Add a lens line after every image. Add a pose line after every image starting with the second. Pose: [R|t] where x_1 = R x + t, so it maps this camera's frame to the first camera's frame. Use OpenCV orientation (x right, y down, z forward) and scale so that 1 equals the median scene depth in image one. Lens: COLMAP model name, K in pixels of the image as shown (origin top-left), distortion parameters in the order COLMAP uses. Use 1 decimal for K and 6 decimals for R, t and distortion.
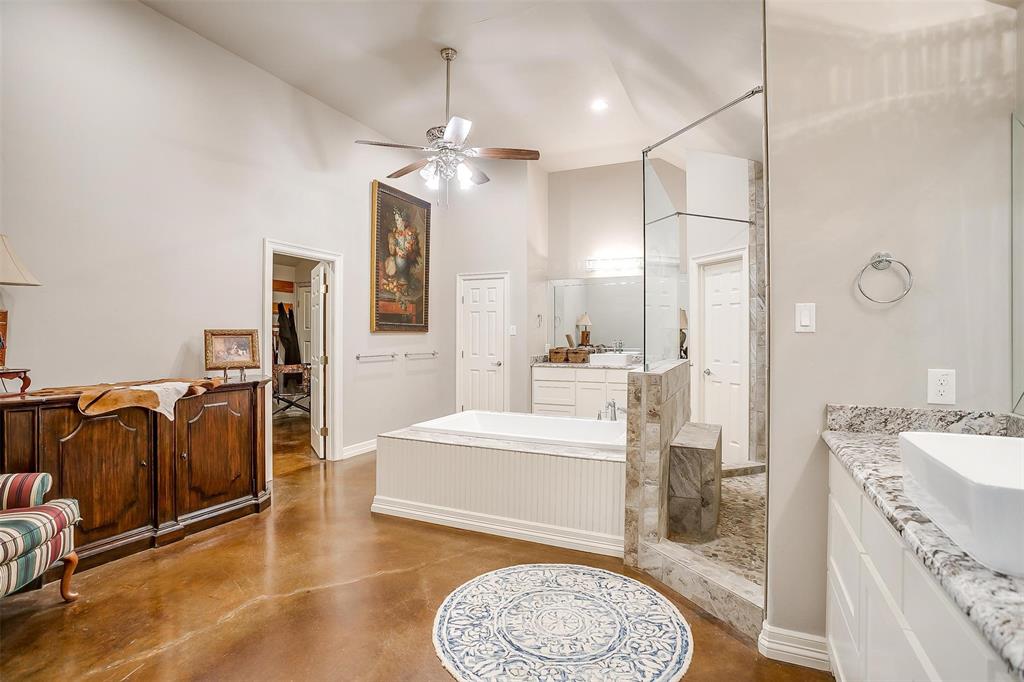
lens RADIAL K [[497.7, 0, 512.0], [0, 497.7, 341.0], [0, 0, 1]] dist [-0.070809, 0.038539]
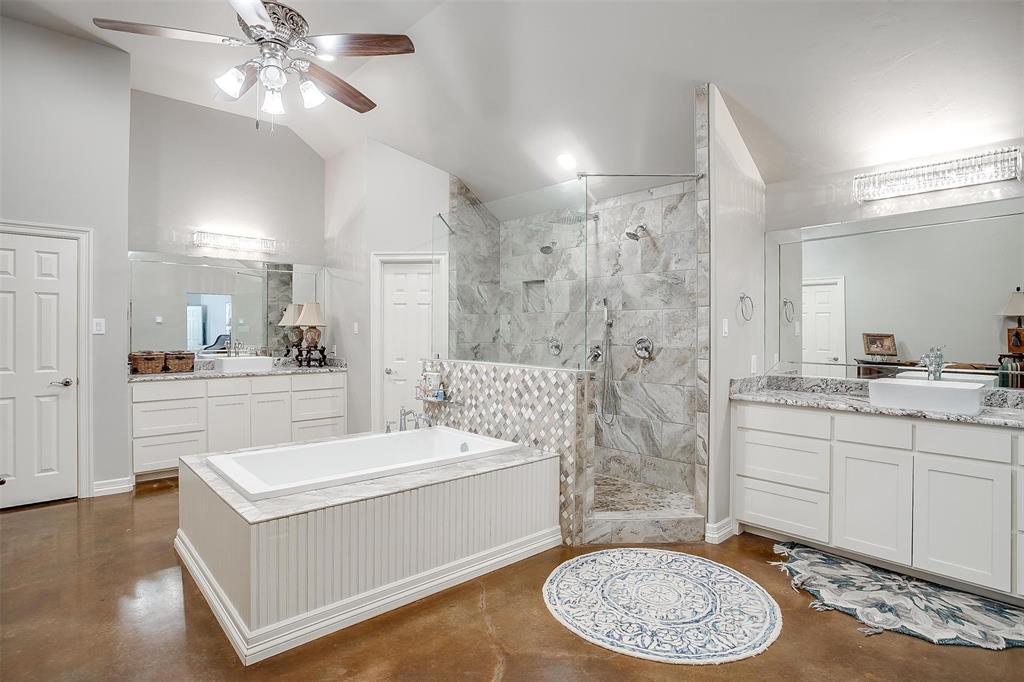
lens RADIAL K [[531.5, 0, 508.1], [0, 531.5, 330.2], [0, 0, 1]] dist [-0.065227, 0.034094]
pose [[0.398406, -0.001403, 0.917208, -0.926159], [0.006448, 0.999978, -0.001271, -0.030435], [-0.917187, 0.006421, 0.398406, 0.672113]]
